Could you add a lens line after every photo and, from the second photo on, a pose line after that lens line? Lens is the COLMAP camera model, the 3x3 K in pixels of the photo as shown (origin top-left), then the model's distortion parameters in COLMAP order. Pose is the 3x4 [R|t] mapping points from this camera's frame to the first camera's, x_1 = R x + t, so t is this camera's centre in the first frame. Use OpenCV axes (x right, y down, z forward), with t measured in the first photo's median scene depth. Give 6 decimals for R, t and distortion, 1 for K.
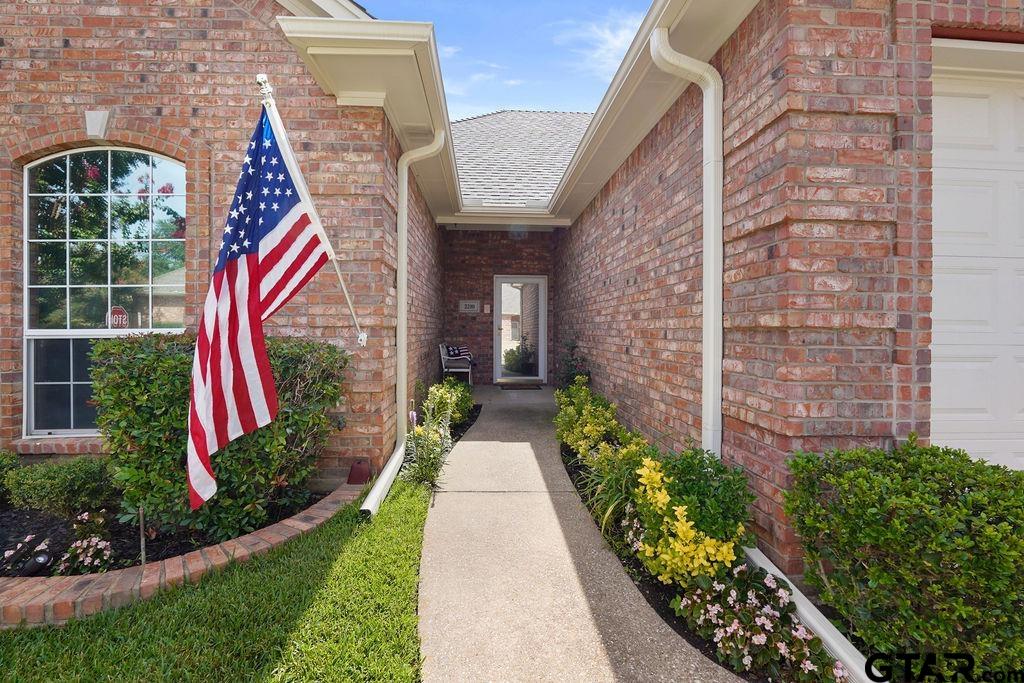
lens RADIAL K [[442.1, 0, 506.7], [0, 442.1, 322.4], [0, 0, 1]] dist [-0.002934, -0.000060]
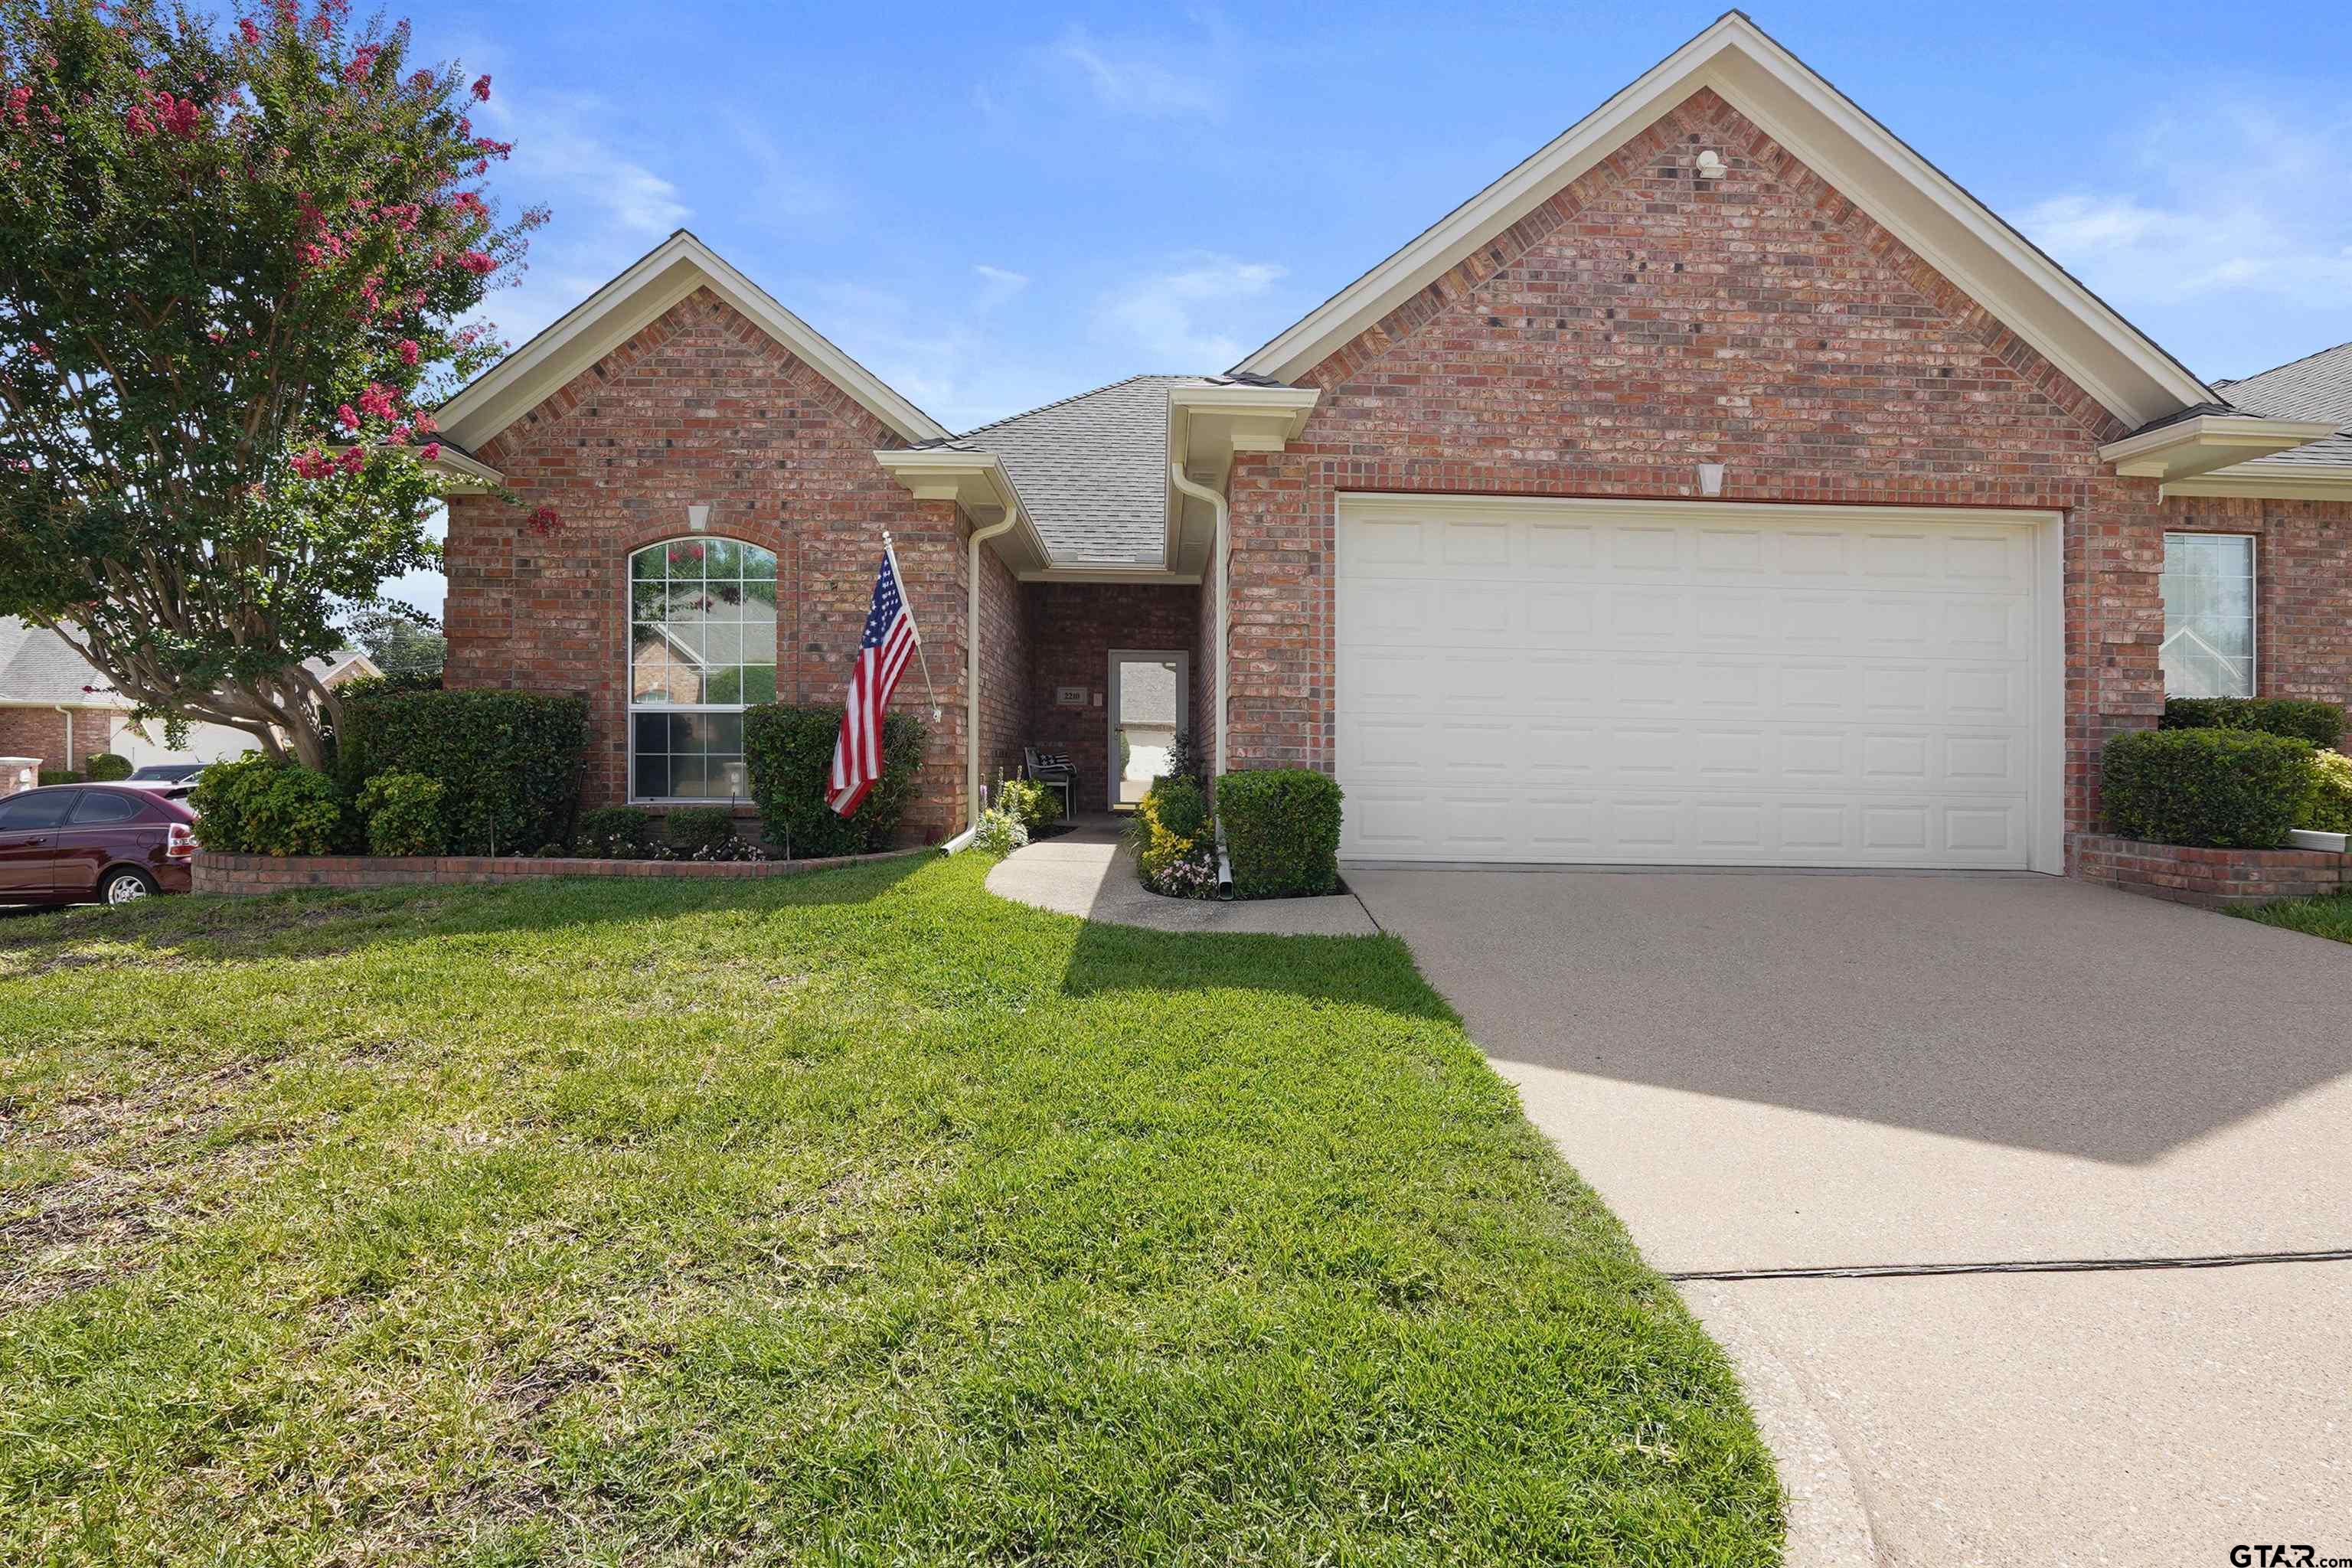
lens RADIAL K [[1015.4, 0, 1189.0], [0, 1015.4, 790.3], [0, 0, 1]] dist [-0.002934, -0.000060]
pose [[0.999731, 0.007783, -0.021847, 0.355487], [-0.006888, 0.999144, 0.040779, 0.118322], [0.022145, -0.040618, 0.998929, -1.517308]]
